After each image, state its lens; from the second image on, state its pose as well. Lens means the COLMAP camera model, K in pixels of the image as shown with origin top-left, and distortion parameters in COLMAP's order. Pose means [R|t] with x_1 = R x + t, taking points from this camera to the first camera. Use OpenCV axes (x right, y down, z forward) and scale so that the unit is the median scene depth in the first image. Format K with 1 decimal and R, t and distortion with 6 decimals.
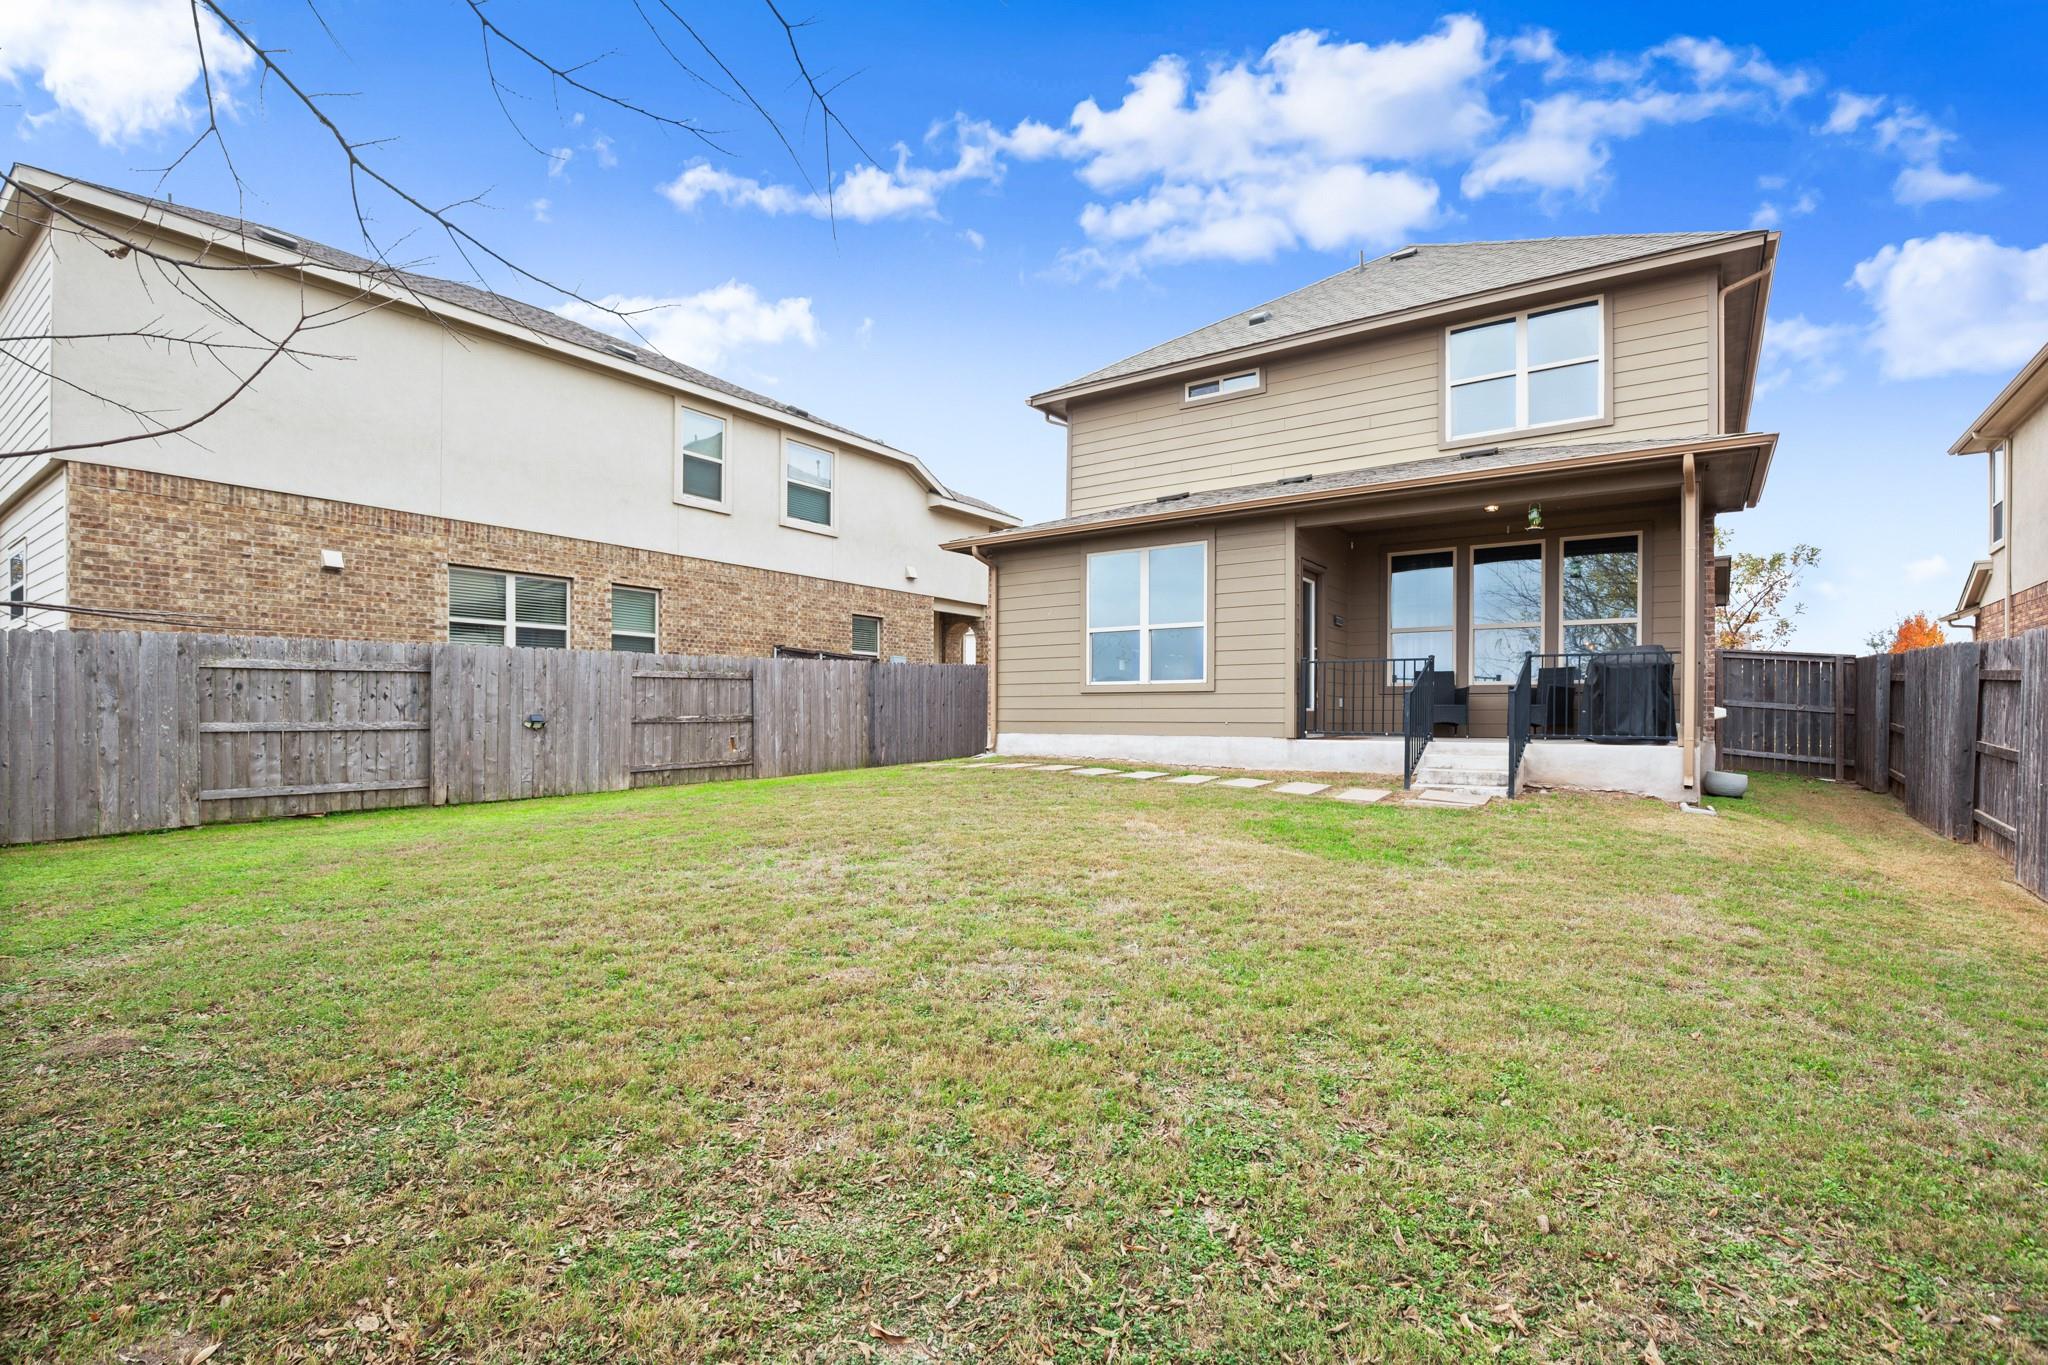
lens RADIAL K [[934.0, 0, 1031.1], [0, 934.0, 713.5], [0, 0, 1]] dist [-0.004099, 0.000062]
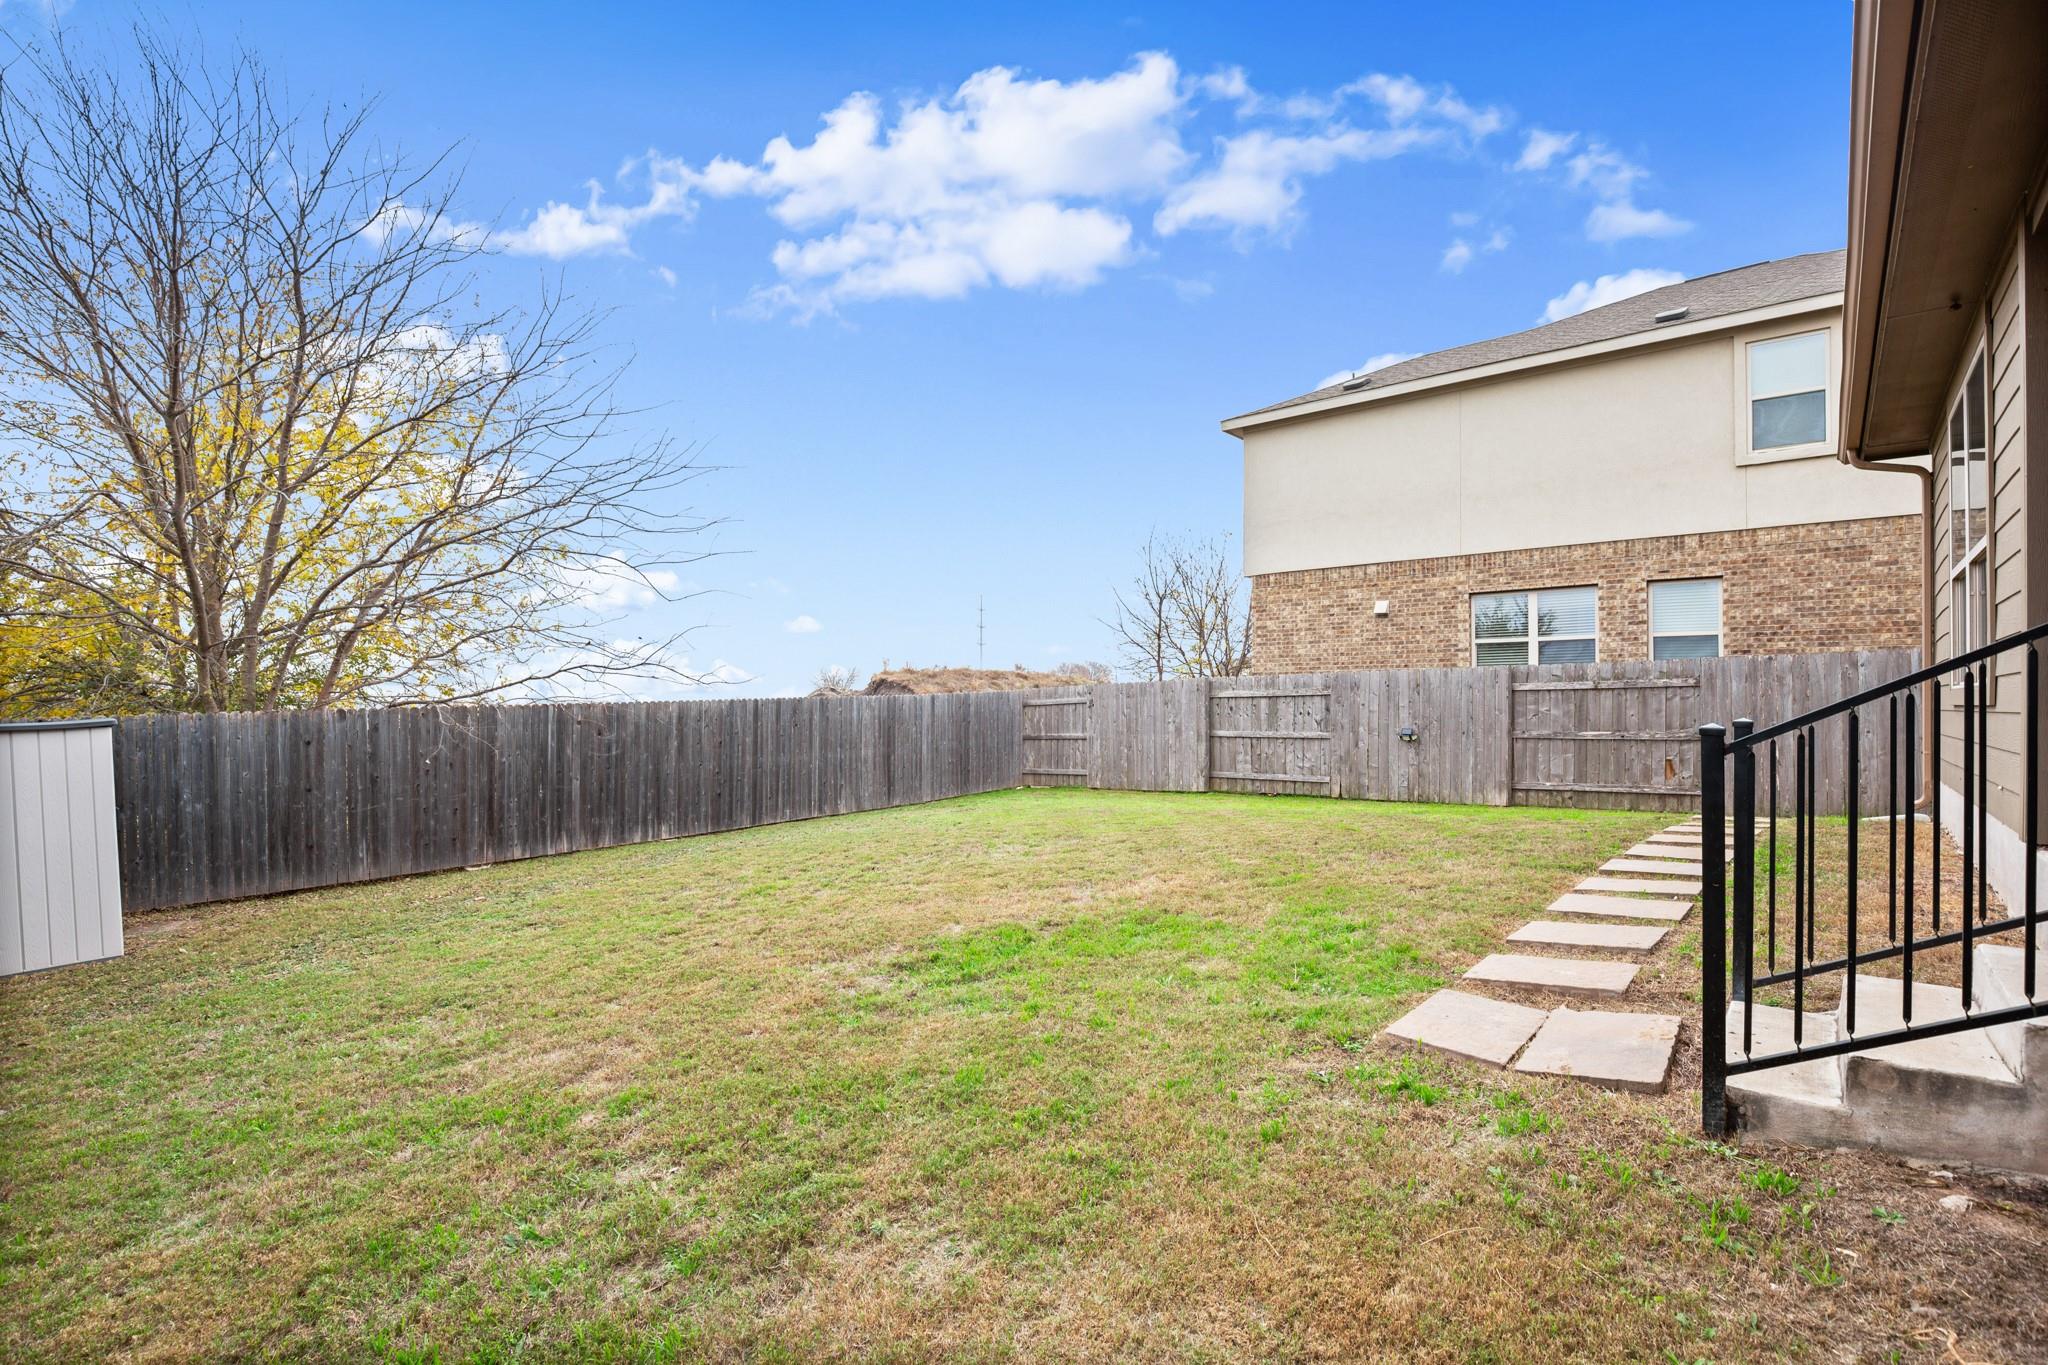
lens RADIAL K [[934.0, 0, 1031.1], [0, 934.0, 713.5], [0, 0, 1]] dist [-0.004099, 0.000062]
pose [[-0.049498, 0.005138, -0.998761, 0.570119], [0.001506, 0.999986, 0.005070, -0.021273], [0.998773, -0.001253, -0.049505, 0.543280]]
